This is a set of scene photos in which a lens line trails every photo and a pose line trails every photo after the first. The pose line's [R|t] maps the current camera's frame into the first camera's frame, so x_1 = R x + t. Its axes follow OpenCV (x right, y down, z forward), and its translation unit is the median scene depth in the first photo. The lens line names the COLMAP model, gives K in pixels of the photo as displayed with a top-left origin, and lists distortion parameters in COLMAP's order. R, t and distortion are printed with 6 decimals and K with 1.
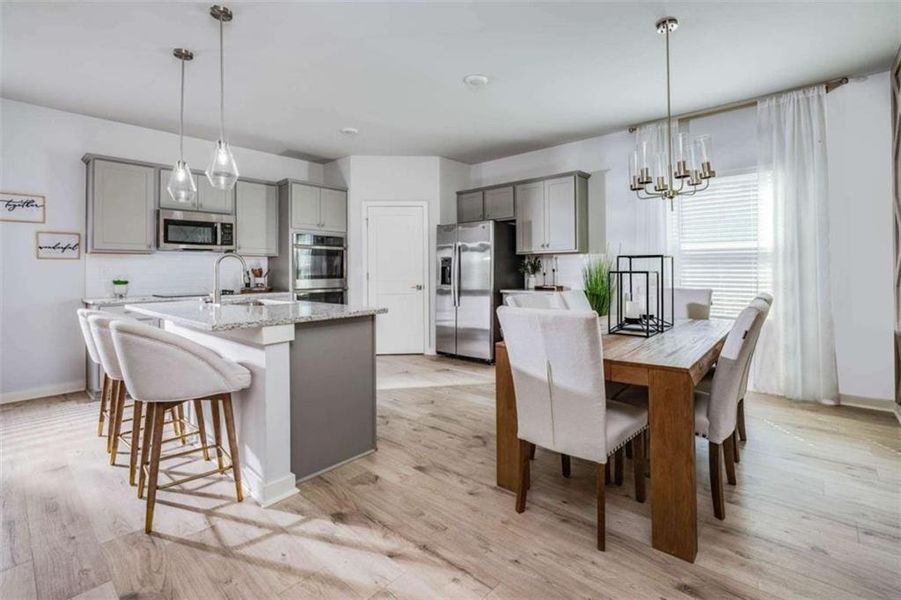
lens RADIAL K [[405.4, 0, 424.4], [0, 405.4, 269.4], [0, 0, 1]] dist [-0.010155, 0.003034]
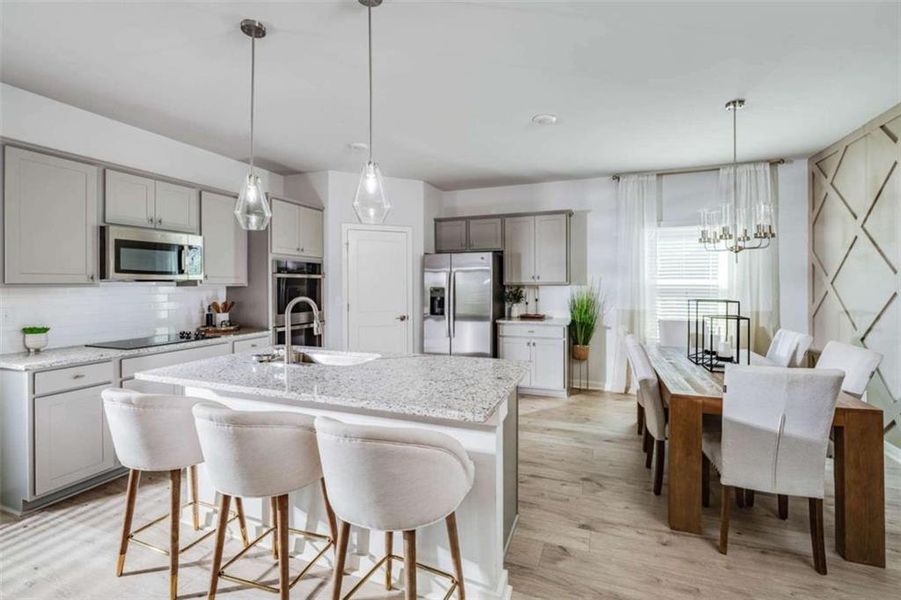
lens RADIAL K [[405.4, 0, 437.0], [0, 405.4, 287.7], [0, 0, 1]] dist [-0.010155, 0.003034]
pose [[0.930209, -0.001191, 0.367029, -0.366941], [-0.002866, 0.999941, 0.010508, -0.047140], [-0.367020, -0.010826, 0.930150, 0.126412]]
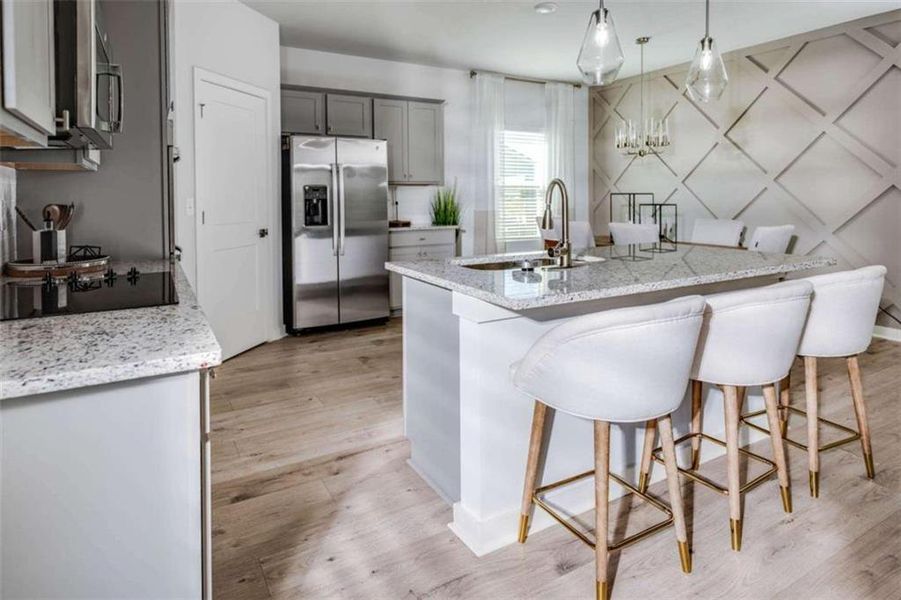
lens RADIAL K [[532.2, 0, 445.8], [0, 532.2, 216.8], [0, 0, 1]] dist [0.008998, 0.006845]
pose [[0.282394, -0.033521, 0.958713, -0.892172], [0.001881, 0.999407, 0.034390, -0.008773], [-0.959297, -0.007908, 0.282290, 0.667219]]
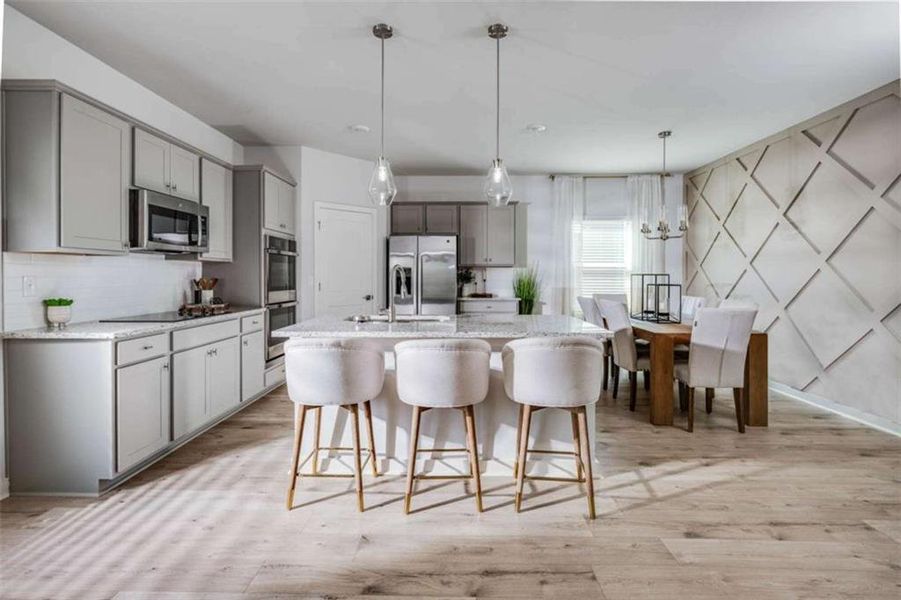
lens RADIAL K [[436.7, 0, 435.6], [0, 436.7, 282.0], [0, 0, 1]] dist [0.003903, -0.000219]
pose [[0.755833, -0.003439, 0.654756, -0.736228], [-0.008372, 0.999854, 0.014916, -0.012392], [-0.654711, -0.016756, 0.755693, 0.147042]]
